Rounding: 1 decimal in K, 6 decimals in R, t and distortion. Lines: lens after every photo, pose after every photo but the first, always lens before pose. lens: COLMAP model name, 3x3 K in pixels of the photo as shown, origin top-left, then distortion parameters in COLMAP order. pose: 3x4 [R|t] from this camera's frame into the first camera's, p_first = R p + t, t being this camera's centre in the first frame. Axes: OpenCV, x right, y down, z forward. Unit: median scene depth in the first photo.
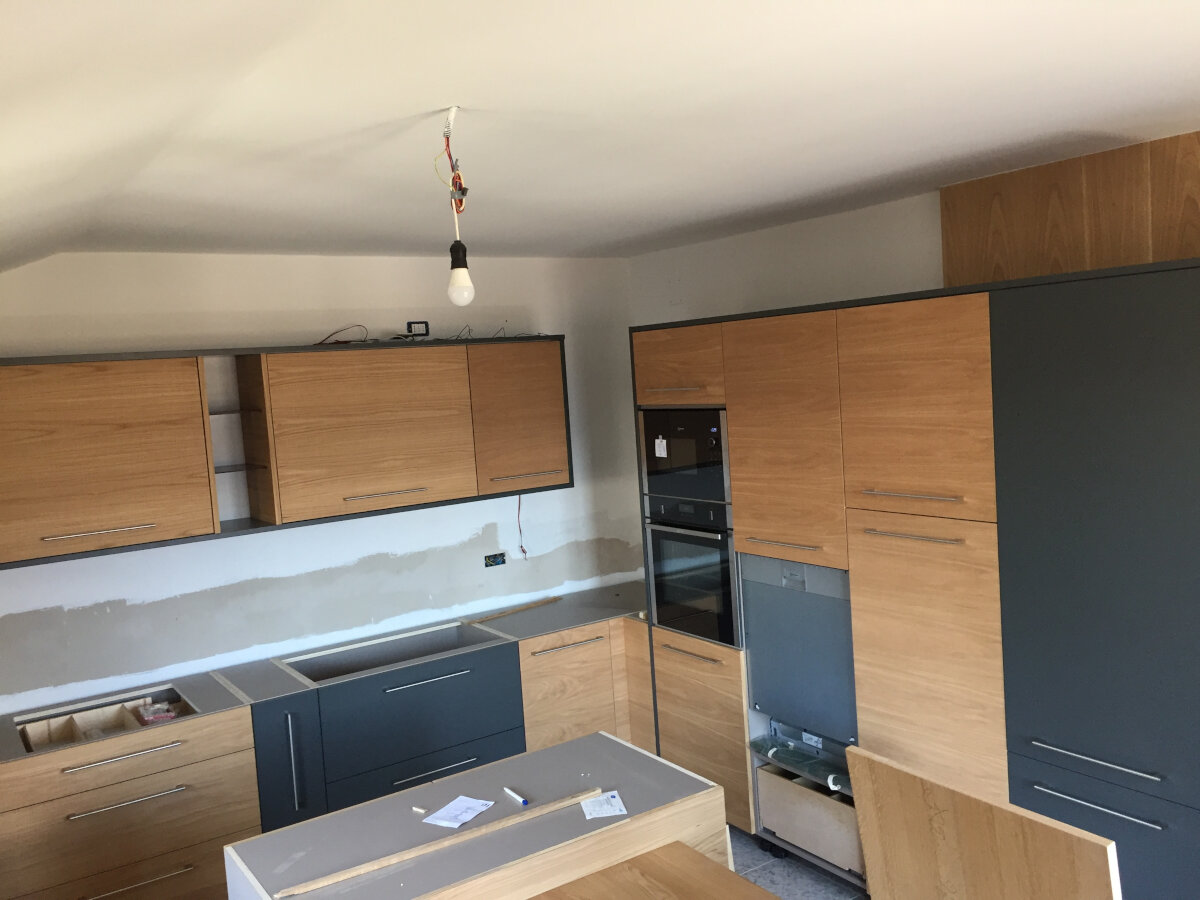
lens RADIAL K [[1024.3, 0, 600.0], [0, 1024.3, 450.0], [0, 0, 1]] dist [0.104917, -0.150675]
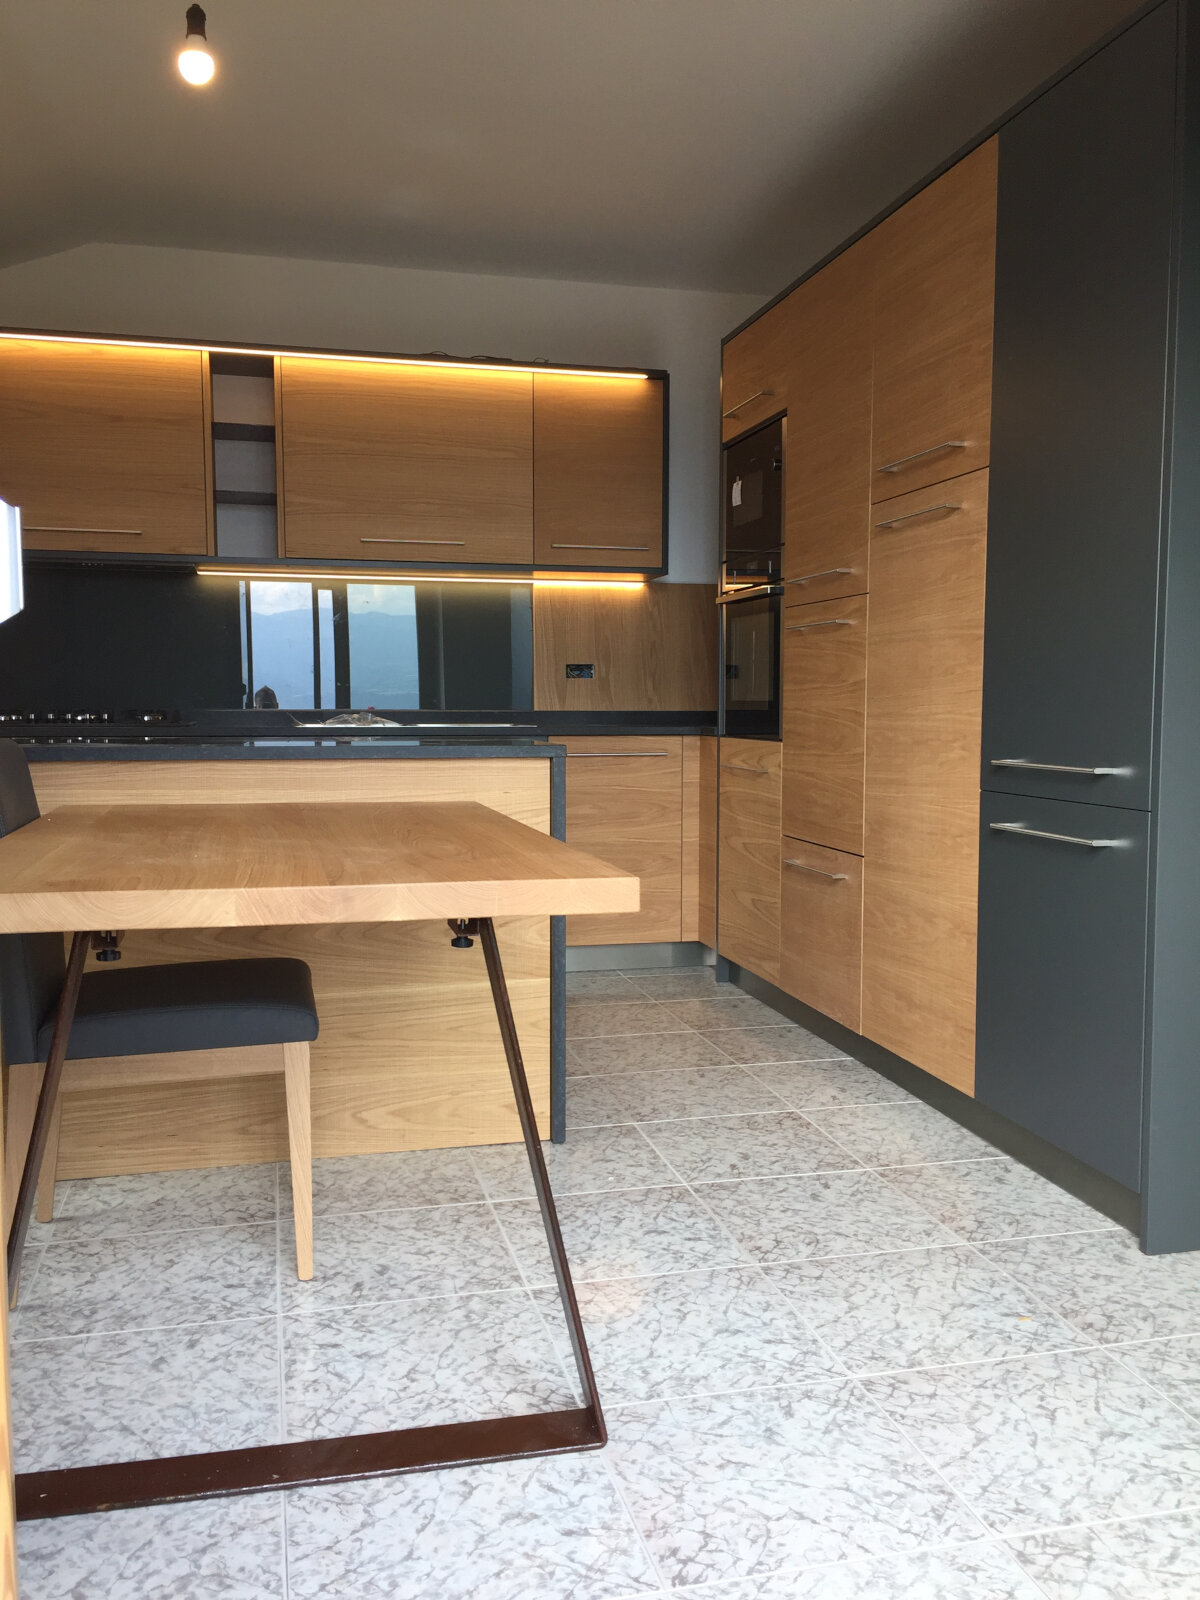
lens RADIAL K [[1365.7, 0, 602.1], [0, 1365.7, 799.1], [0, 0, 1]] dist [0.104917, -0.150675]
pose [[0.933887, 0.091336, -0.345707, 0.398188], [-0.090172, 0.995736, 0.019484, 0.250845], [0.346012, 0.012977, 0.938140, 0.012066]]
